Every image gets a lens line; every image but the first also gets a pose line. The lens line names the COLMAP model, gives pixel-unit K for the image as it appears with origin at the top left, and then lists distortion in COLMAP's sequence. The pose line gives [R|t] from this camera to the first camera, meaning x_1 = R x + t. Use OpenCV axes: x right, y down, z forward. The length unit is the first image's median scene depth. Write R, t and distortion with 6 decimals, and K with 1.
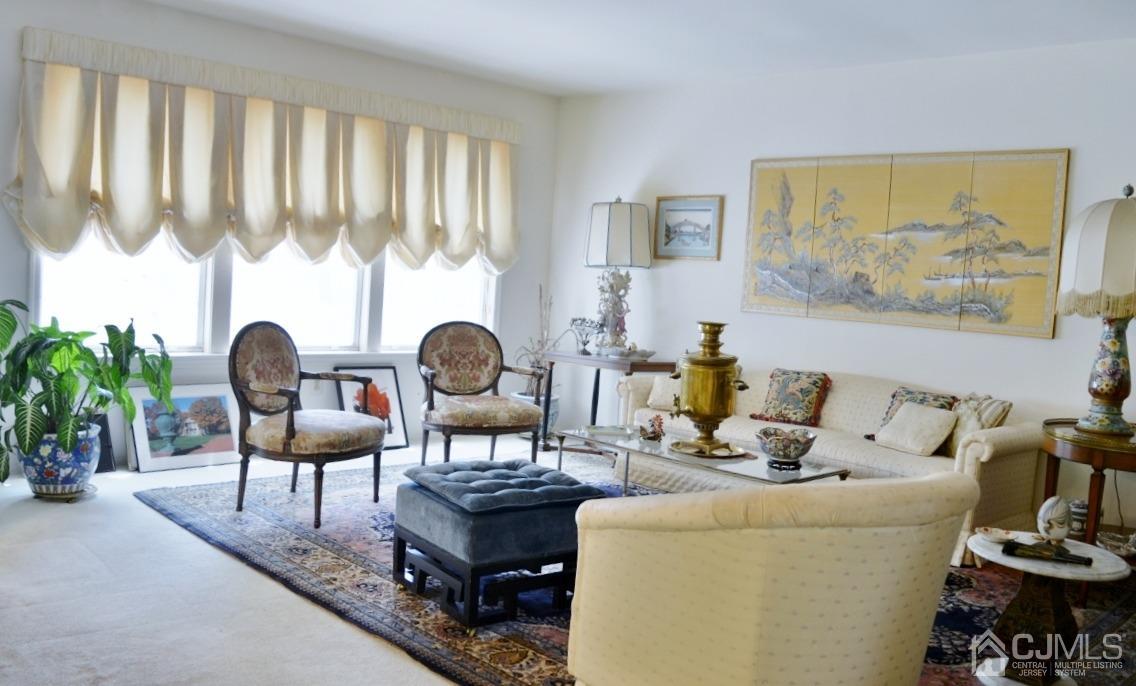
lens RADIAL K [[951.6, 0, 568.0], [0, 951.6, 343.0], [0, 0, 1]] dist [-0.090520, 0.001379]
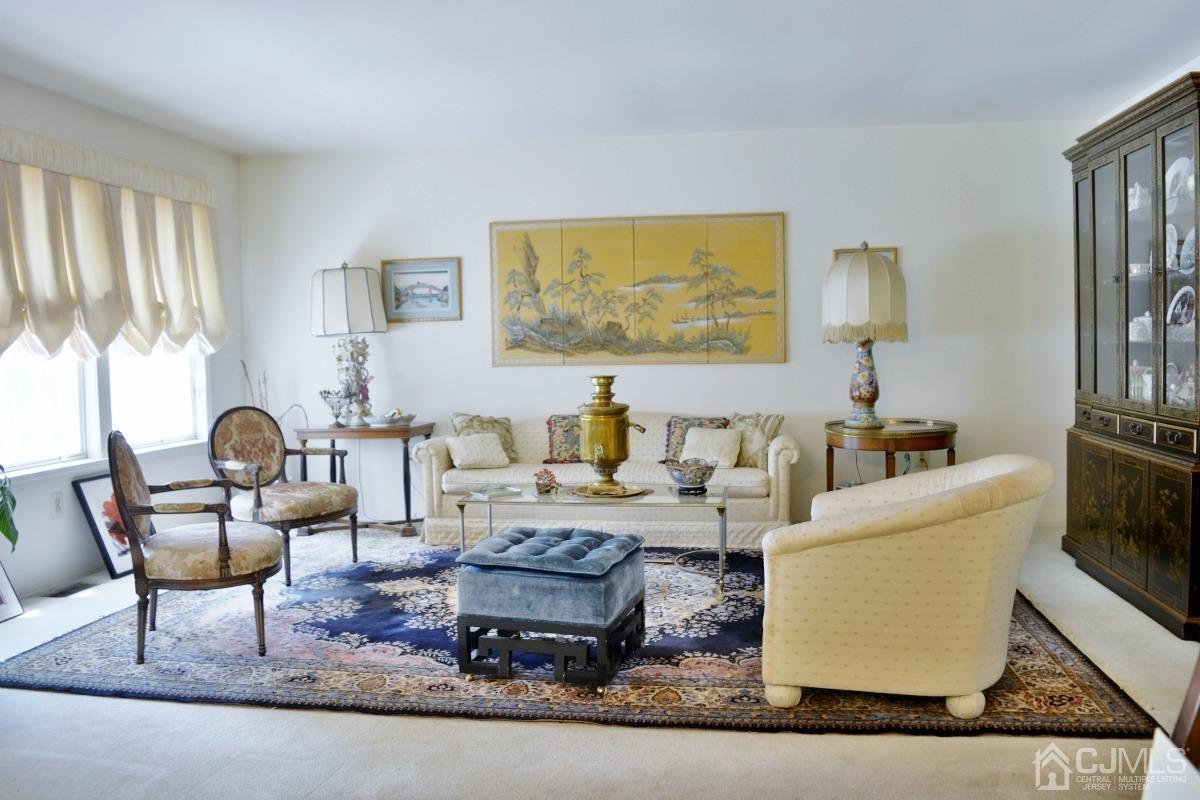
lens RADIAL K [[955.9, 0, 600.0], [0, 955.9, 400.0], [0, 0, 1]] dist [-0.091696, 0.003886]
pose [[0.801341, -0.114226, 0.587201, -0.381099], [0.110558, 0.992970, 0.042282, -0.030955], [-0.587903, 0.031038, 0.808336, 0.082544]]
